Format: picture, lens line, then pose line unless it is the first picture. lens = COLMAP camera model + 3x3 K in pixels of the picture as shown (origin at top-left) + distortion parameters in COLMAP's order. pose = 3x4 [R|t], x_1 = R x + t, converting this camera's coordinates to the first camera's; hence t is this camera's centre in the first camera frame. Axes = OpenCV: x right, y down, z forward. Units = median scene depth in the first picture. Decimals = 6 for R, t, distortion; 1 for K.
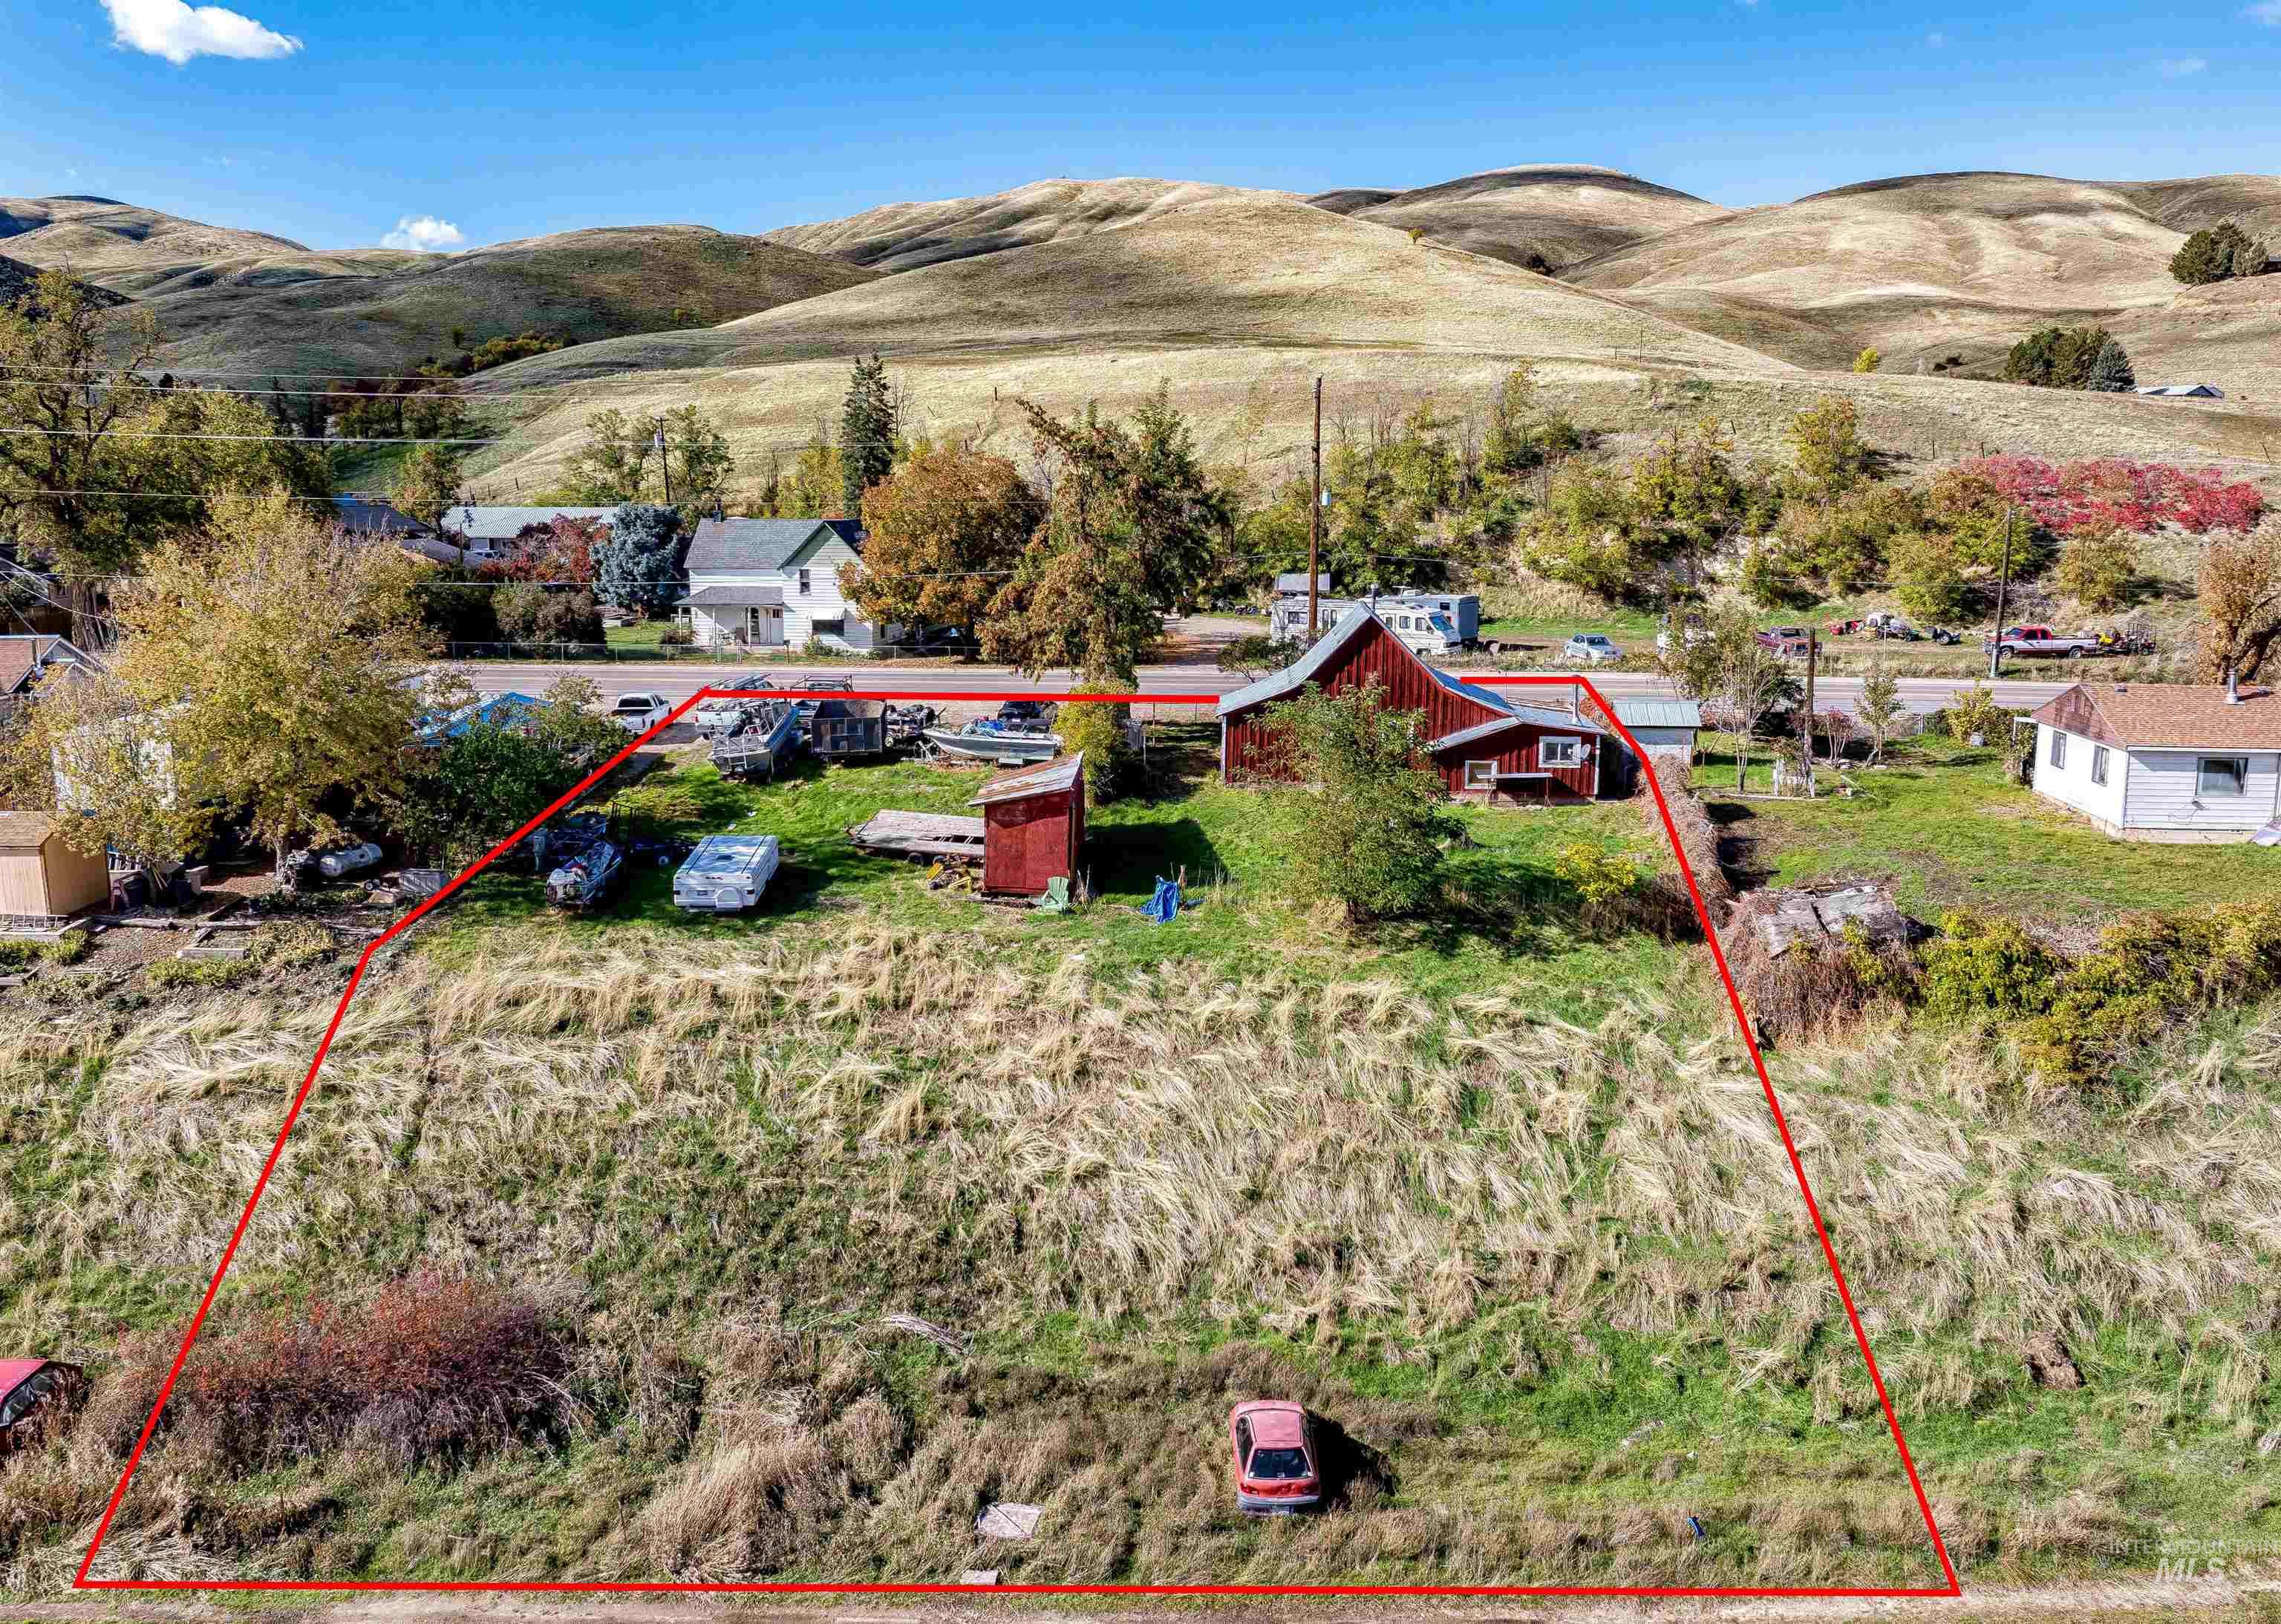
lens RADIAL K [[1766.8, 0, 1140.5], [0, 1766.8, 812.0], [0, 0, 1]] dist [-0.000608, -0.038960]
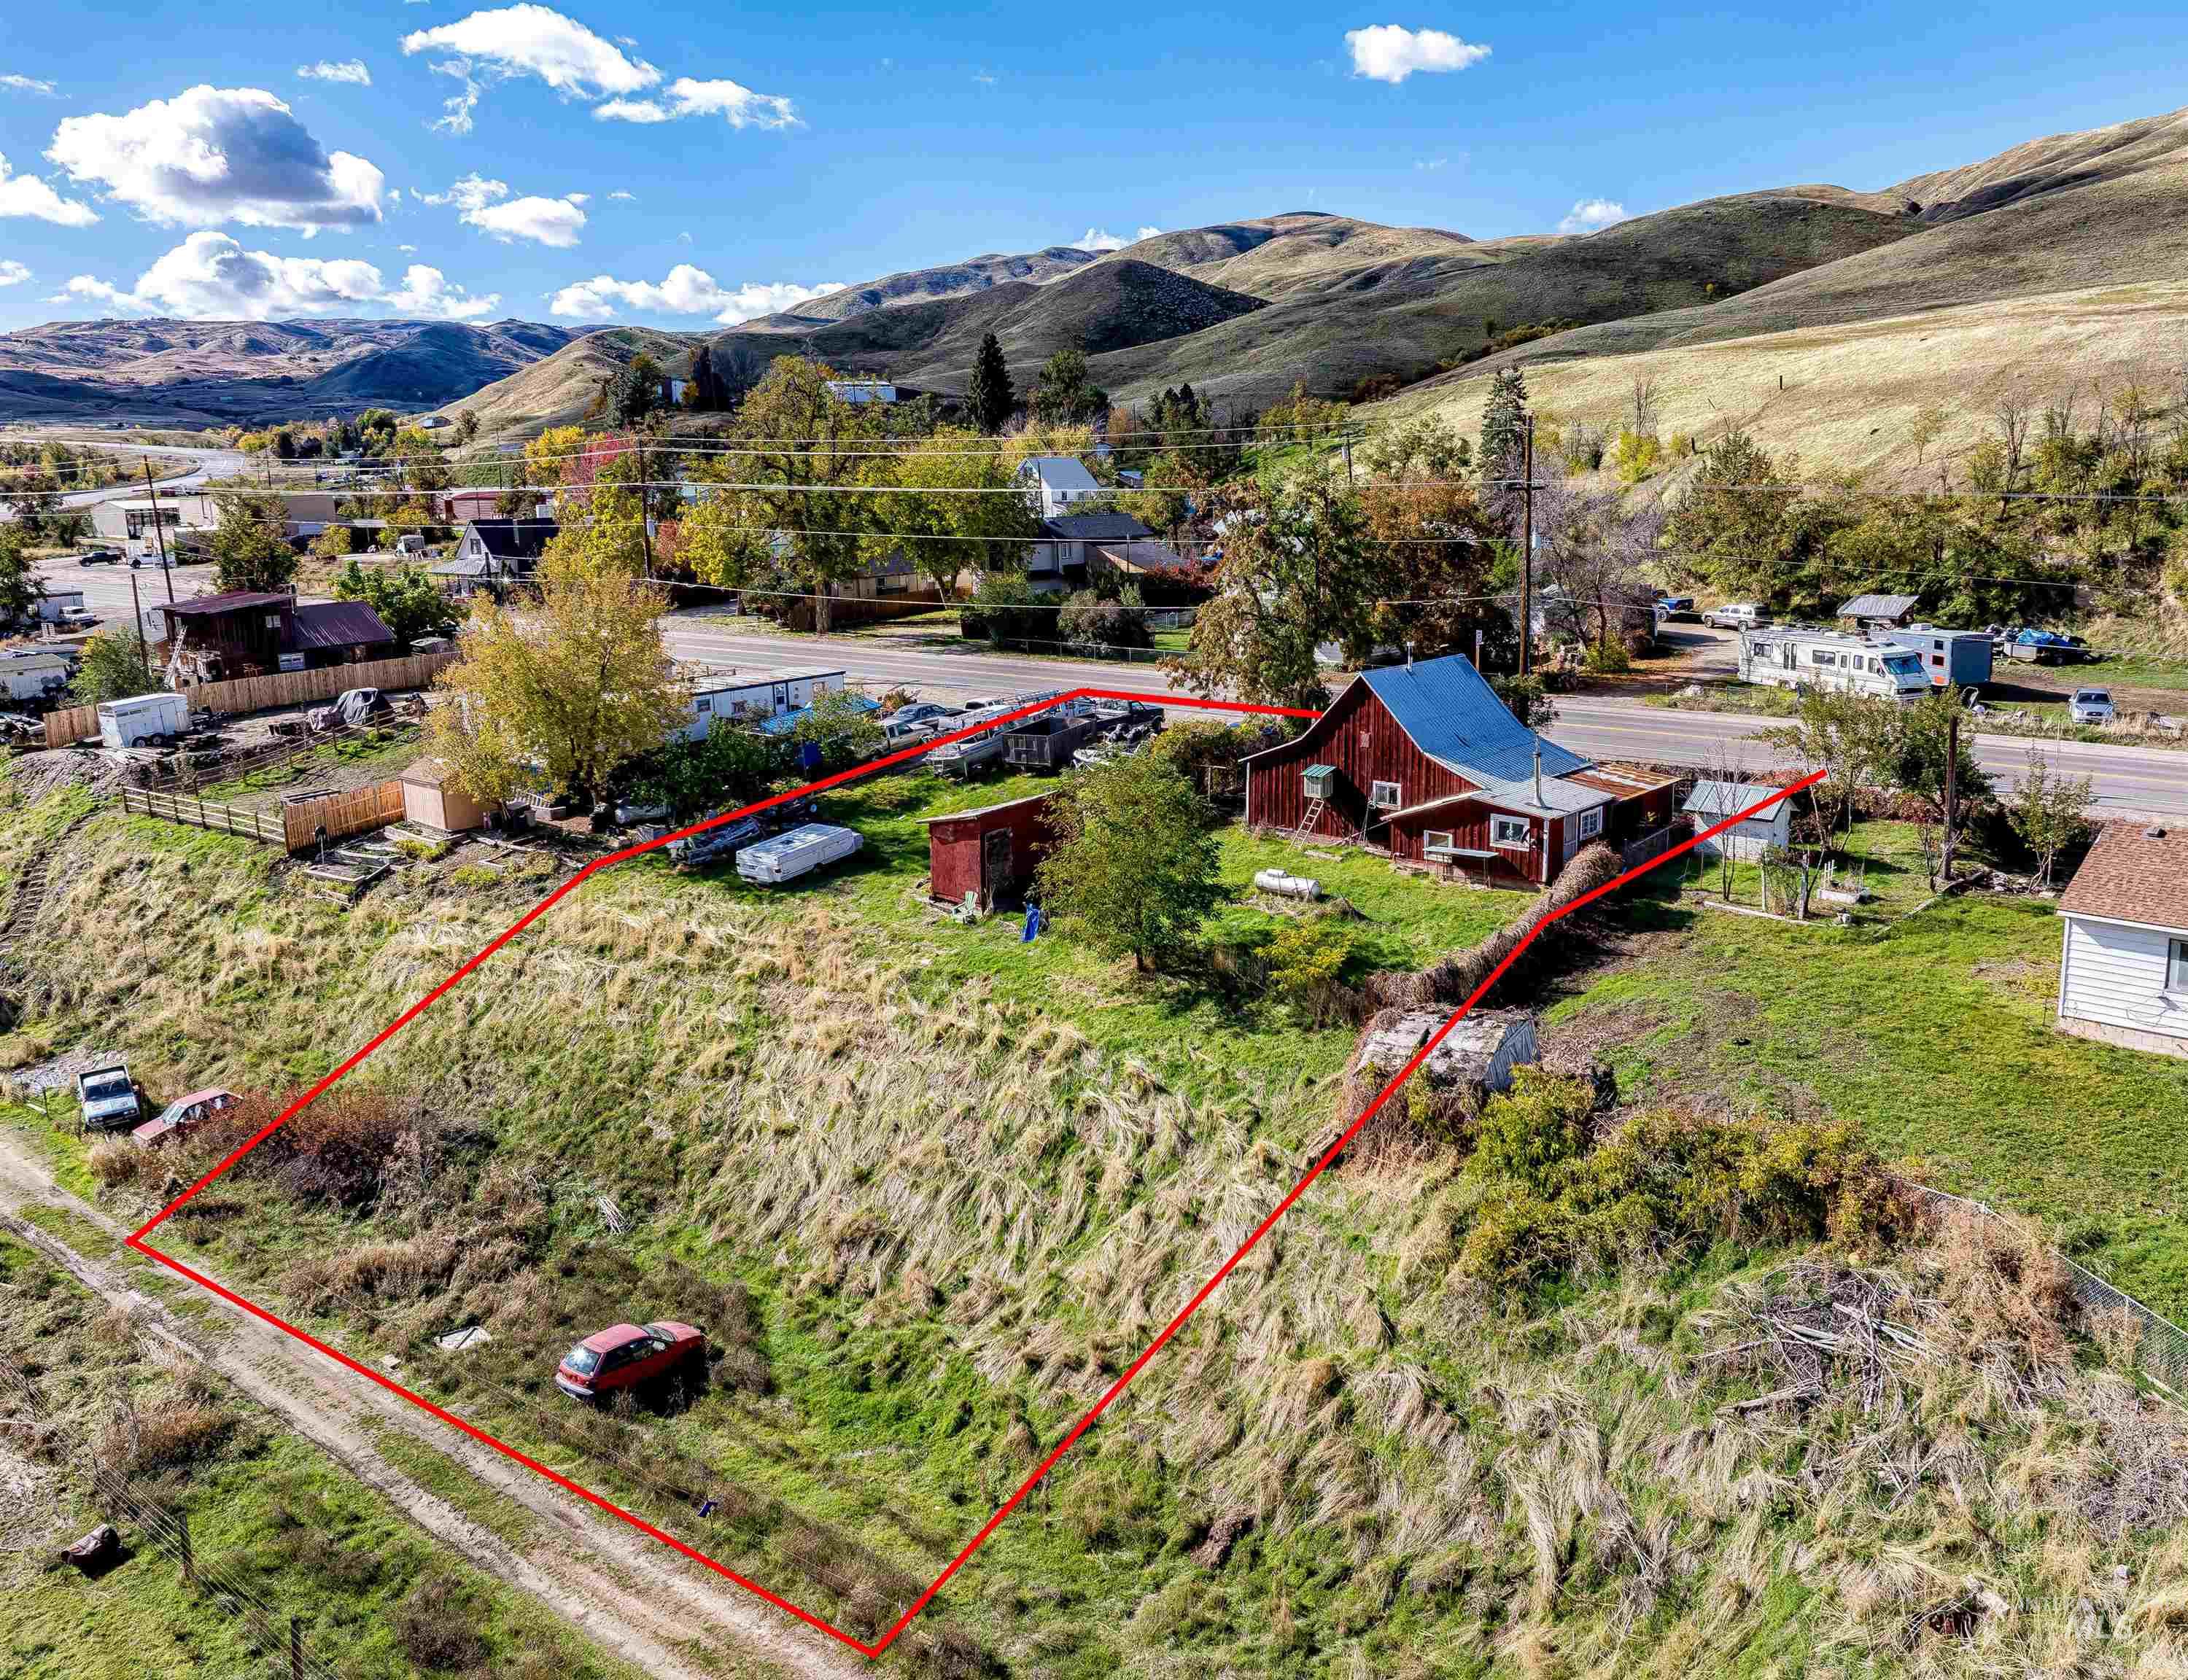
lens RADIAL K [[1738.7, 0, 1089.9], [0, 1738.7, 784.3], [0, 0, 1]] dist [-0.000031, -0.077858]
pose [[0.774847, 0.094966, -0.624974, 0.640302], [-0.087778, 0.995237, 0.042400, -0.079233], [0.626024, 0.022006, 0.779493, 0.130870]]
